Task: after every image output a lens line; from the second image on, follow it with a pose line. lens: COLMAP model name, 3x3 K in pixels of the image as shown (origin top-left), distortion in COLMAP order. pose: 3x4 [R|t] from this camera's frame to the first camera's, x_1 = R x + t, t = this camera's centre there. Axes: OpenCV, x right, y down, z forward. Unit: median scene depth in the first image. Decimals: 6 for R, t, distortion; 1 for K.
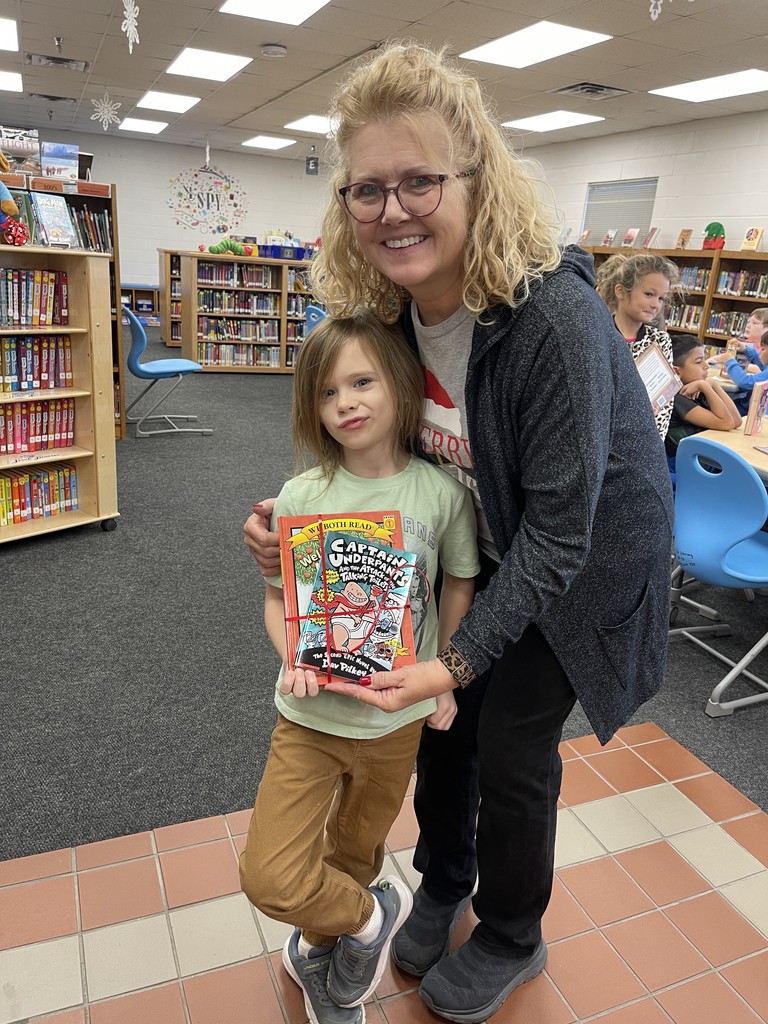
lens RADIAL K [[773.1, 0, 386.8], [0, 773.1, 511.1], [0, 0, 1]] dist [0.053157, -0.074291]
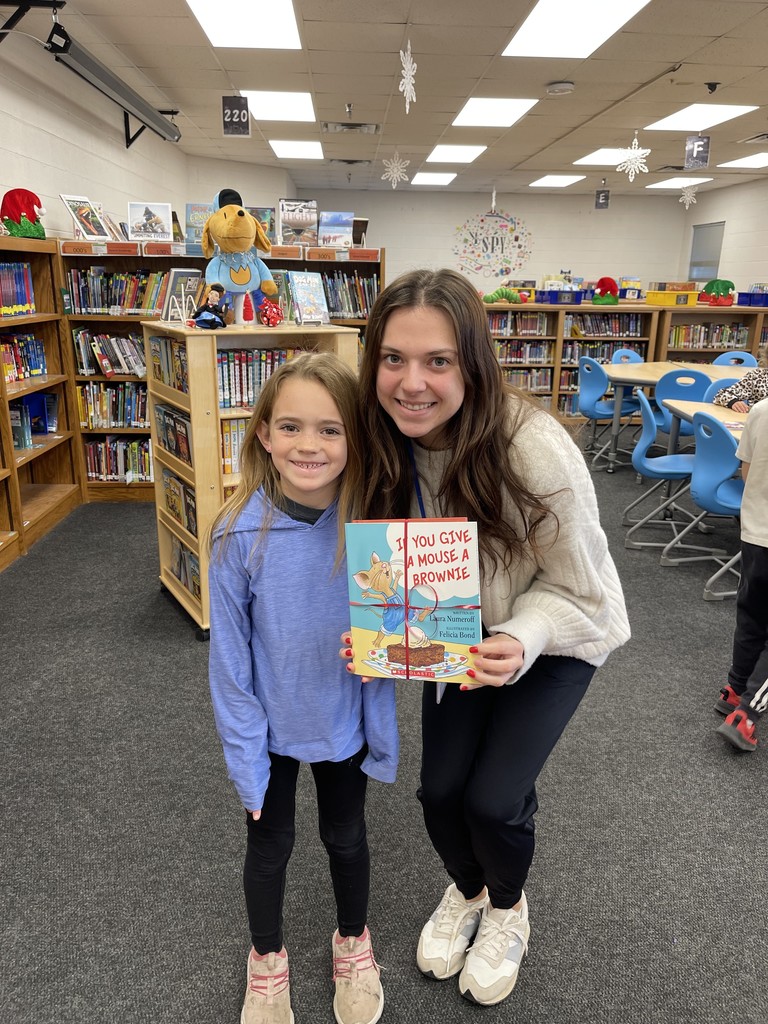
lens RADIAL K [[773.1, 0, 382.4], [0, 773.1, 519.9], [0, 0, 1]] dist [0.053157, -0.074291]
pose [[0.935621, 0.047559, -0.349789, 0.007386], [-0.057756, 0.998154, -0.018772, -0.035514], [0.348251, 0.037766, 0.936640, 0.055465]]
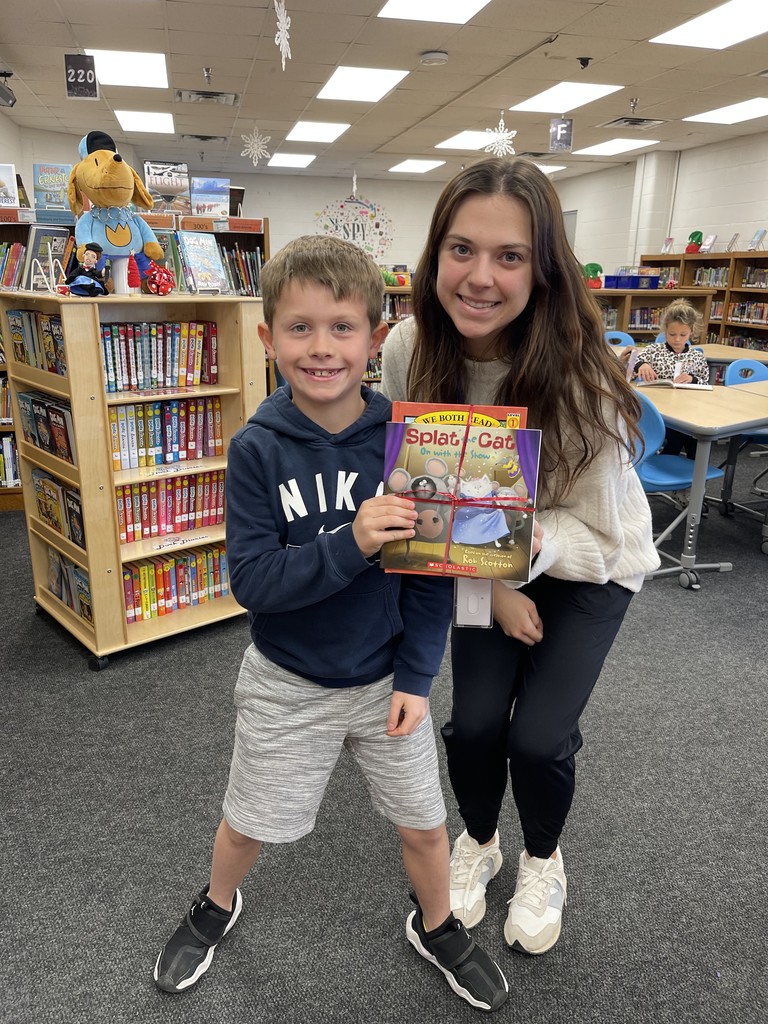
lens RADIAL K [[773.1, 0, 378.5], [0, 773.1, 522.7], [0, 0, 1]] dist [0.053157, -0.074291]
pose [[0.982883, -0.003357, -0.184200, -0.037324], [0.000844, 0.999906, -0.013717, -0.034801], [0.184229, 0.013327, 0.982793, 0.092589]]
